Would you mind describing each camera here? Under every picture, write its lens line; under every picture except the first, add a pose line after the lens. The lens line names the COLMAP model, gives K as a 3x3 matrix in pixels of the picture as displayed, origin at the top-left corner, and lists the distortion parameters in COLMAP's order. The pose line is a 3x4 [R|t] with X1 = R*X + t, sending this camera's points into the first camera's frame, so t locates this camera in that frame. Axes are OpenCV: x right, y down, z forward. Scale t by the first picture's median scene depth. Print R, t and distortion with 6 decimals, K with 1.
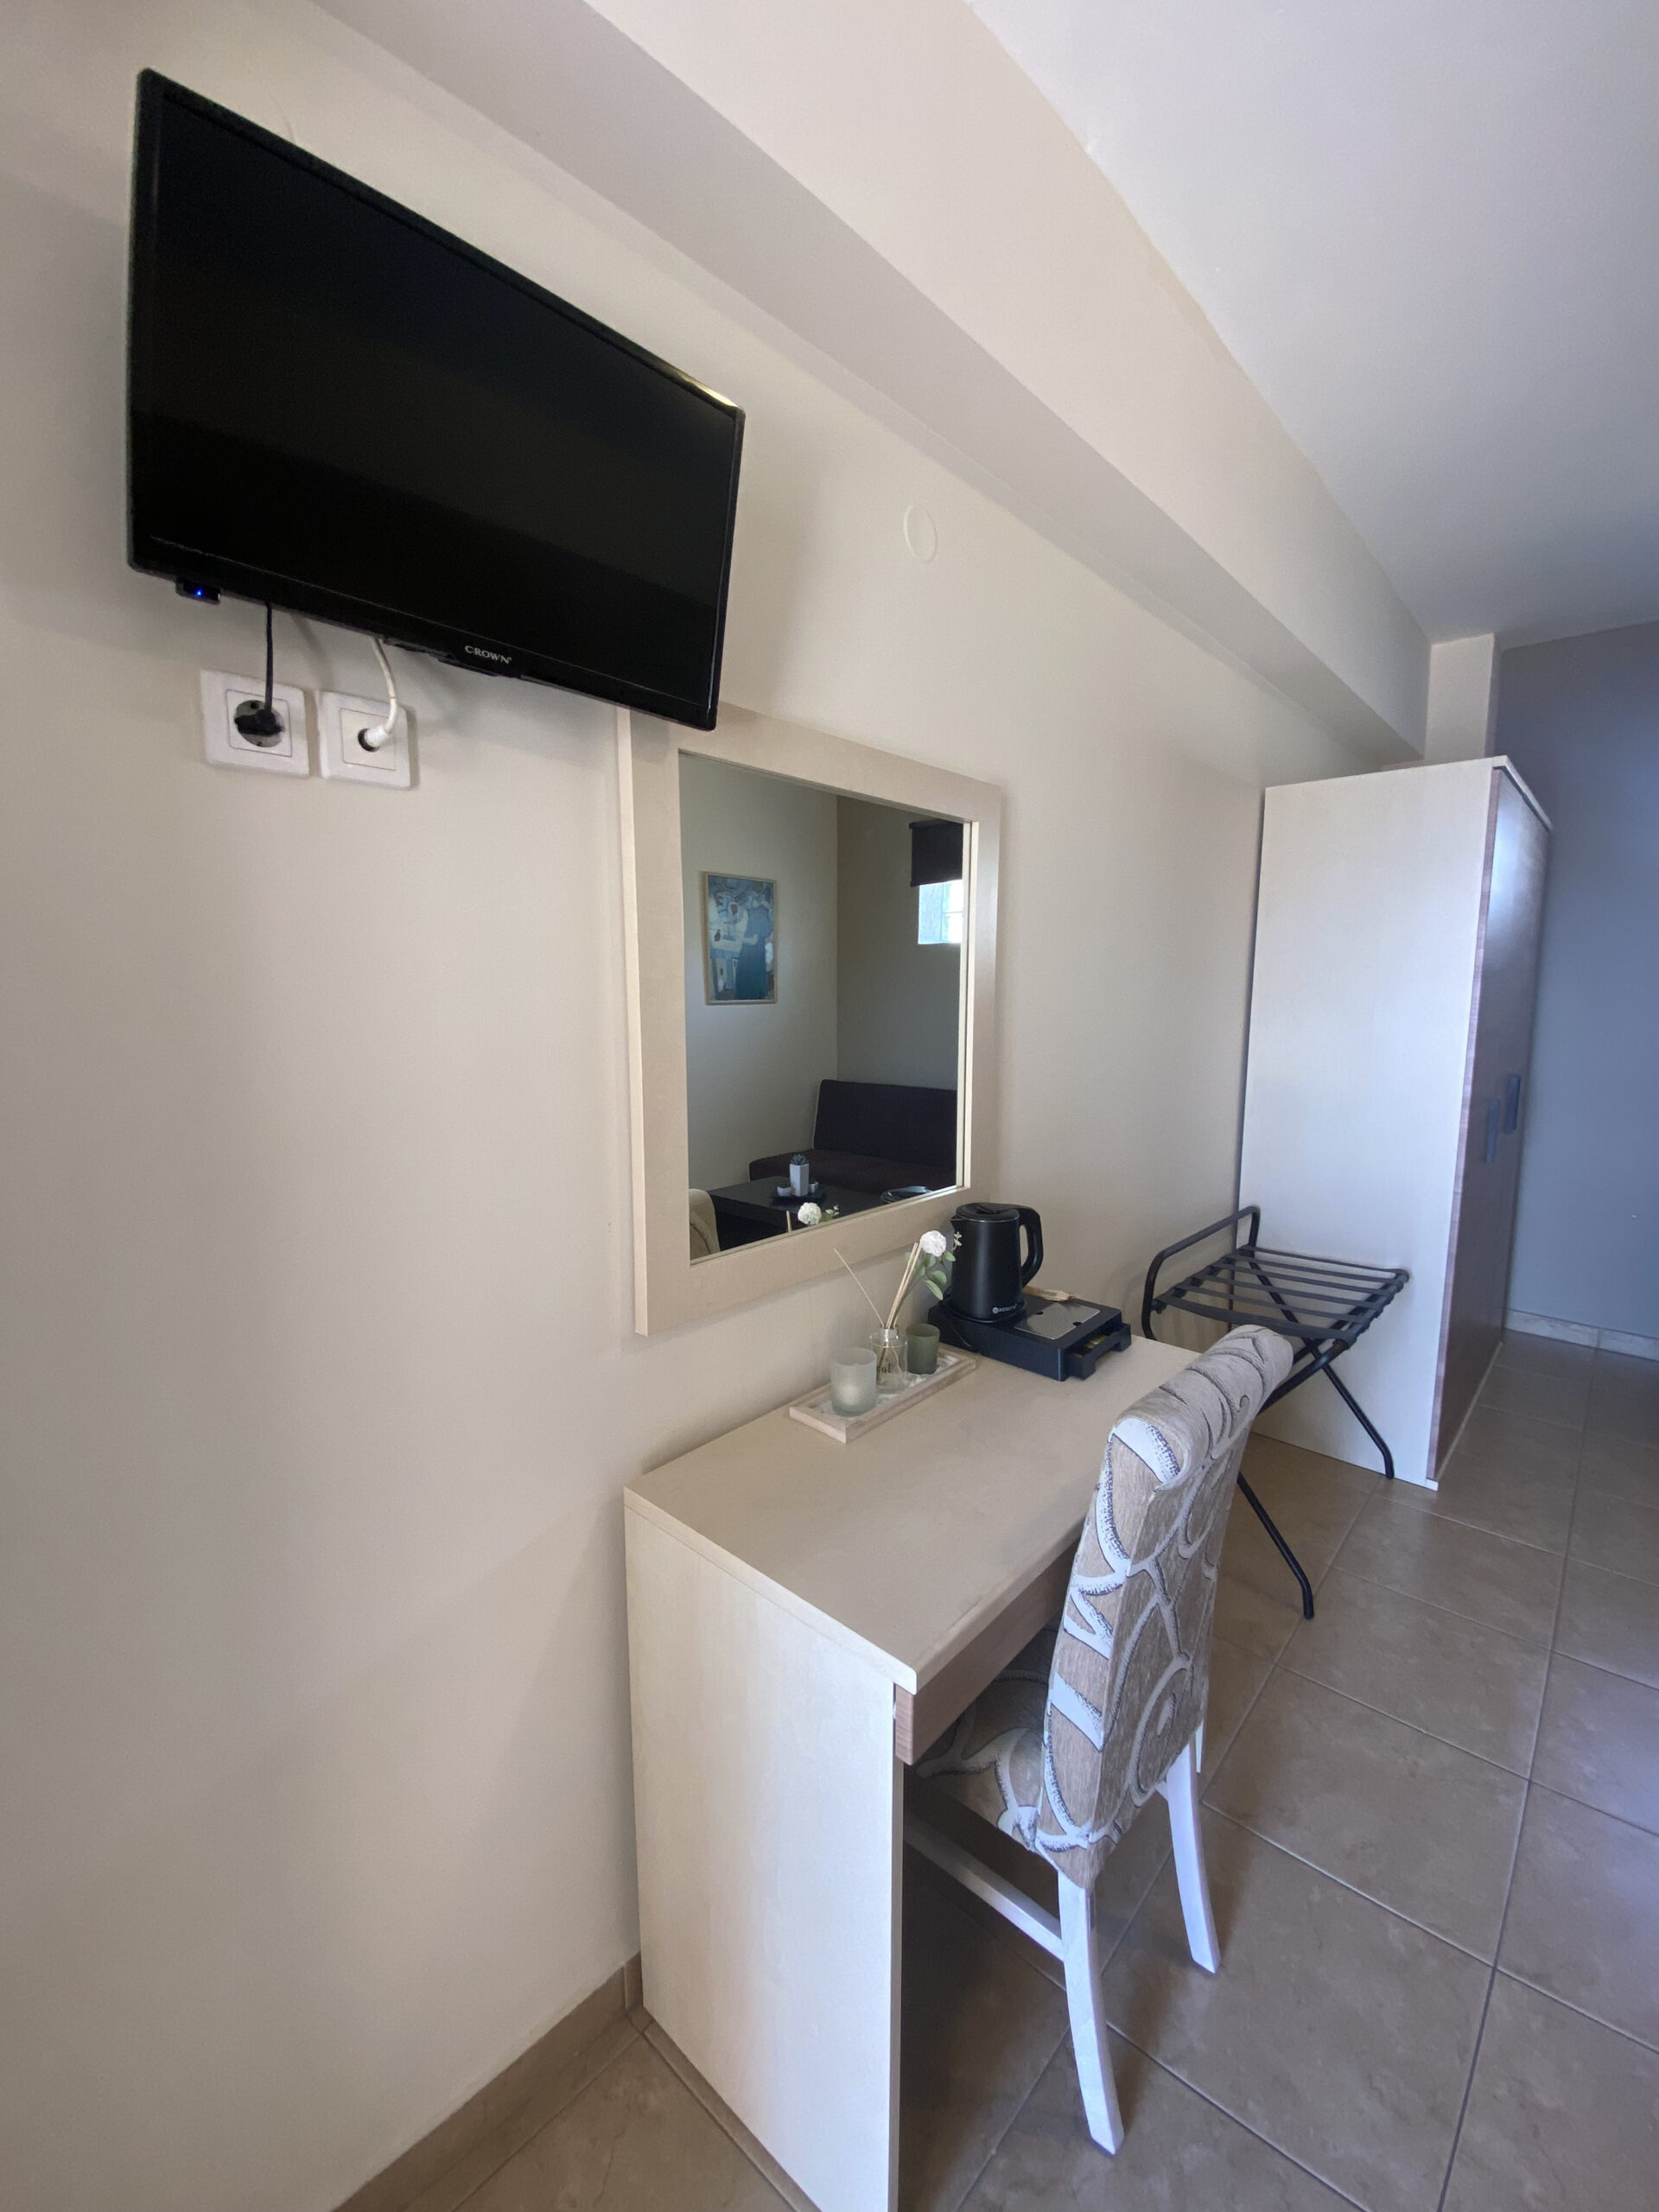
lens RADIAL K [[901.1, 0, 829.5], [0, 901.1, 1106.0], [0, 0, 1]] dist [0.001634, -0.014806]
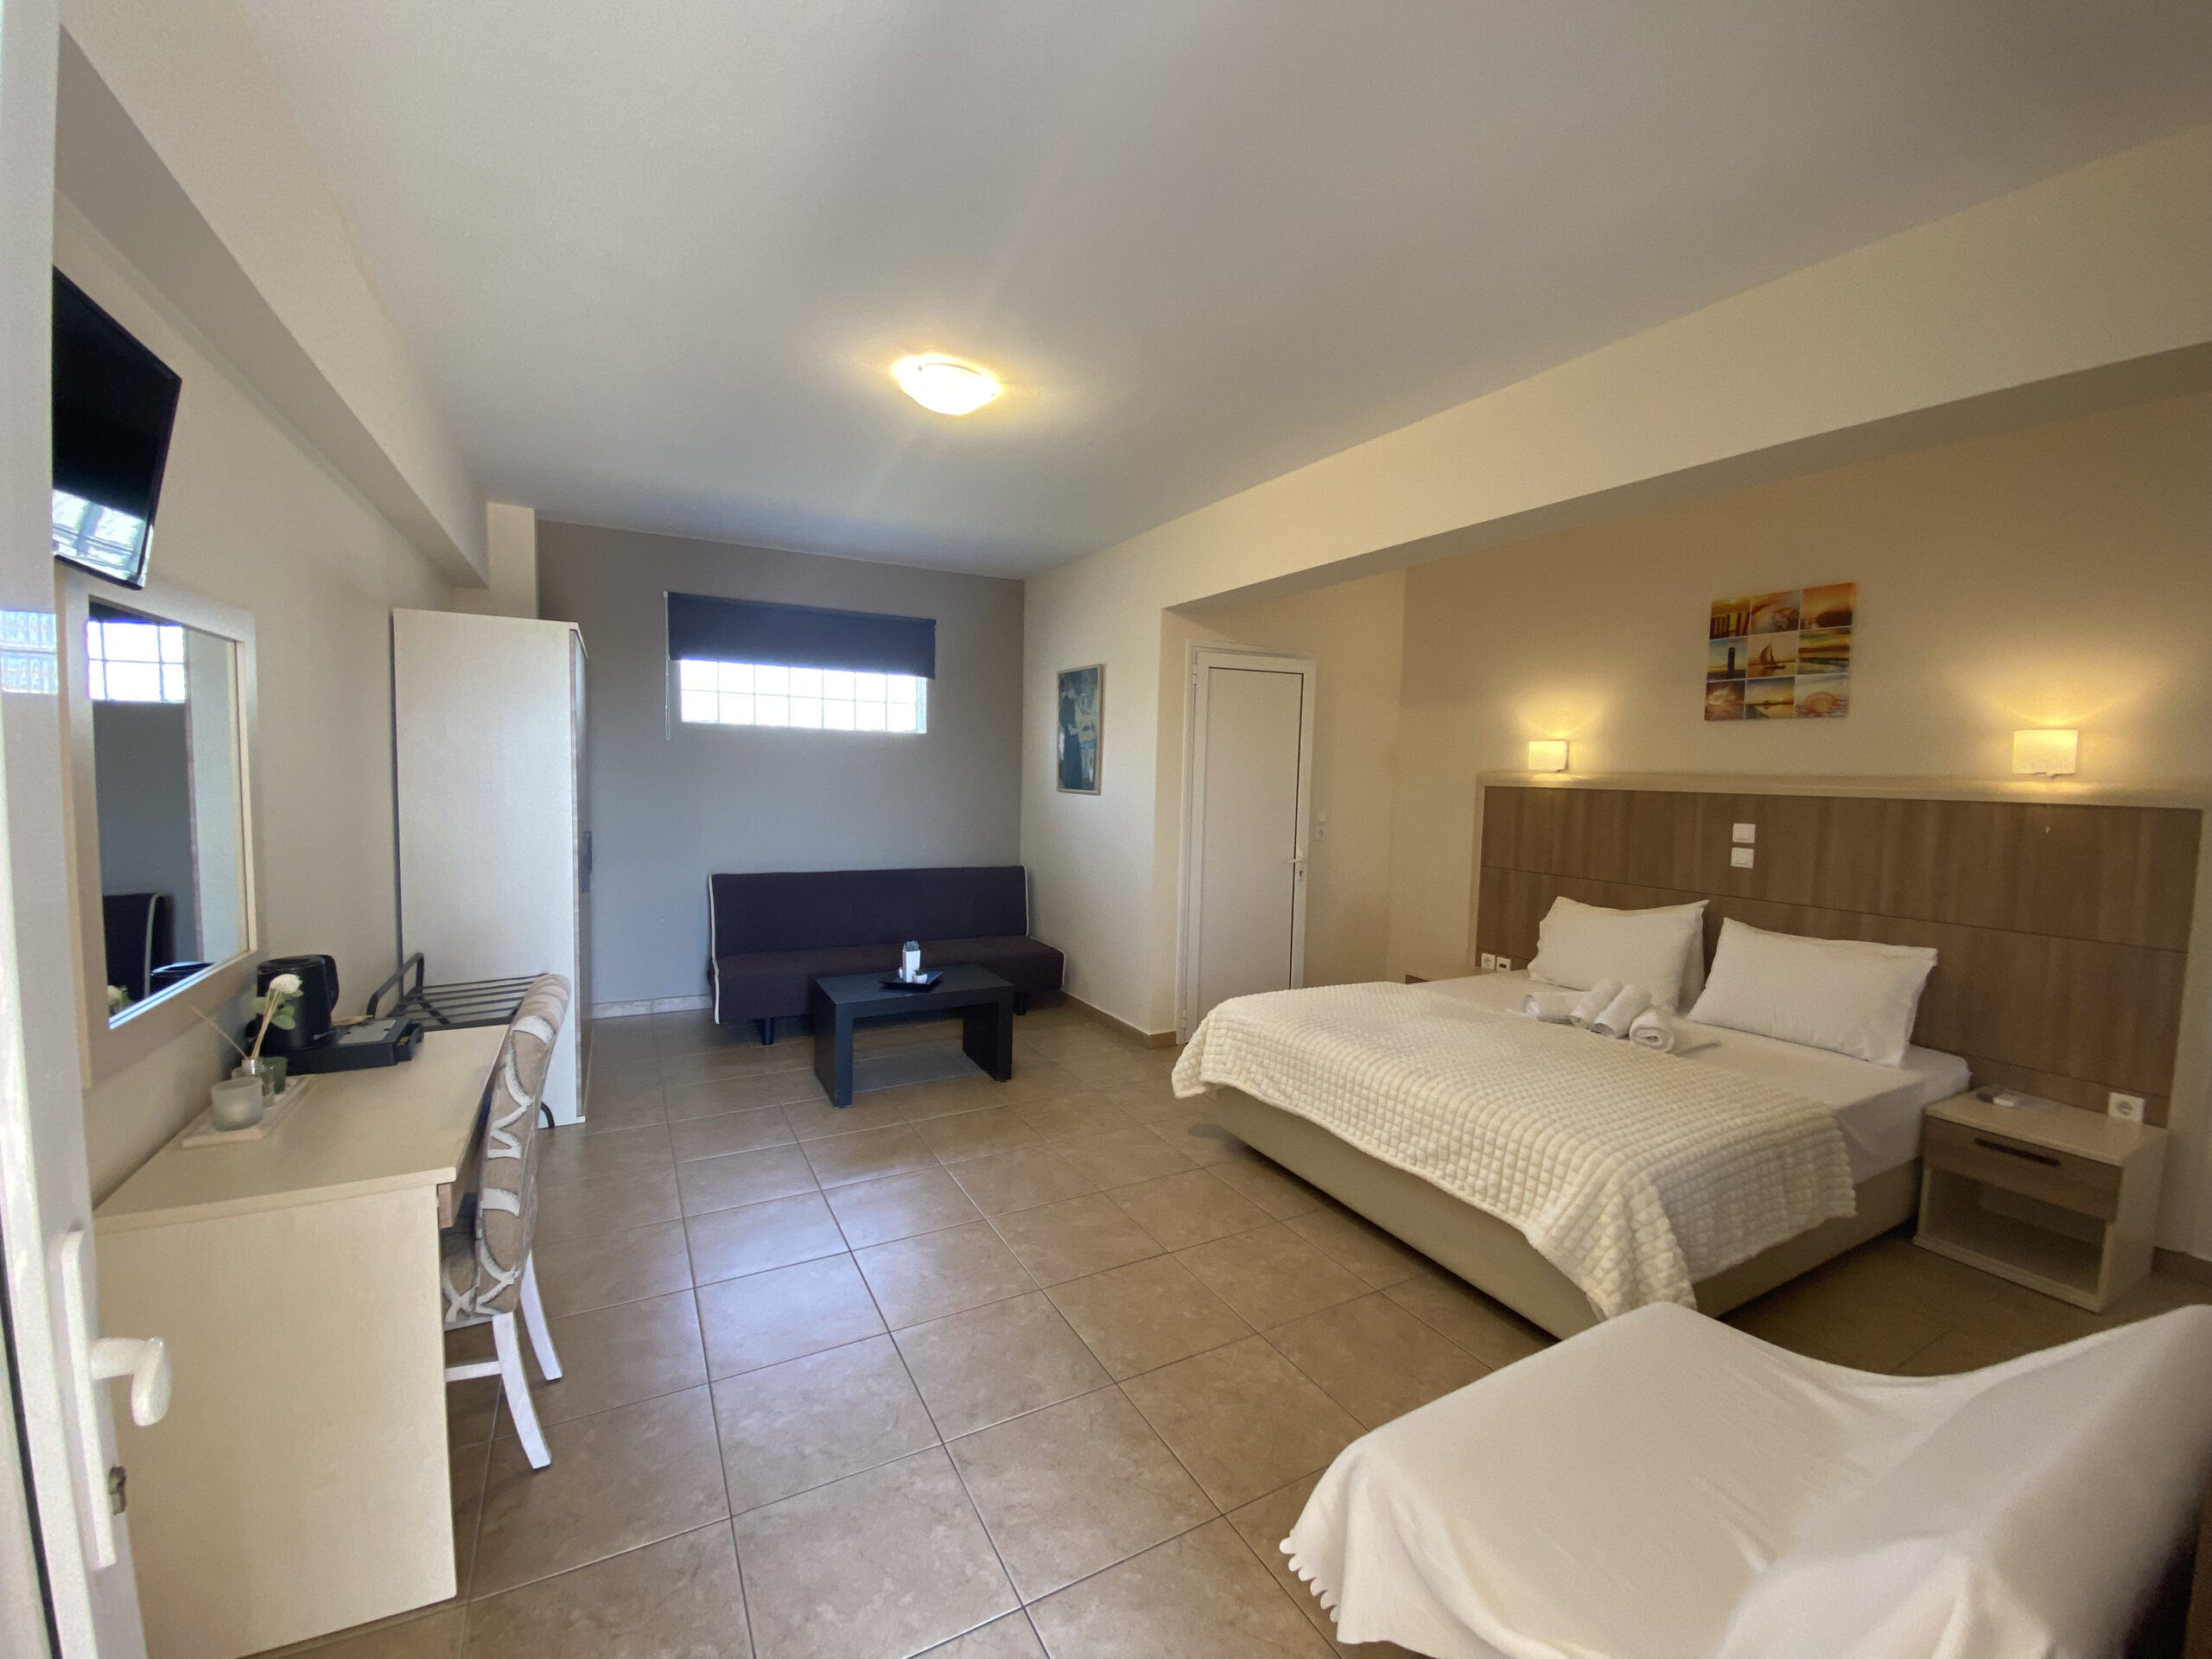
lens RADIAL K [[893.7, 0, 1106.0], [0, 893.7, 829.5], [0, 0, 1]] dist [-0.036867, 0.000129]
pose [[0.322986, -0.048191, 0.945176, -0.571979], [0.091379, 0.995625, 0.019537, 0.013436], [-0.941982, 0.080059, 0.325976, -0.453846]]
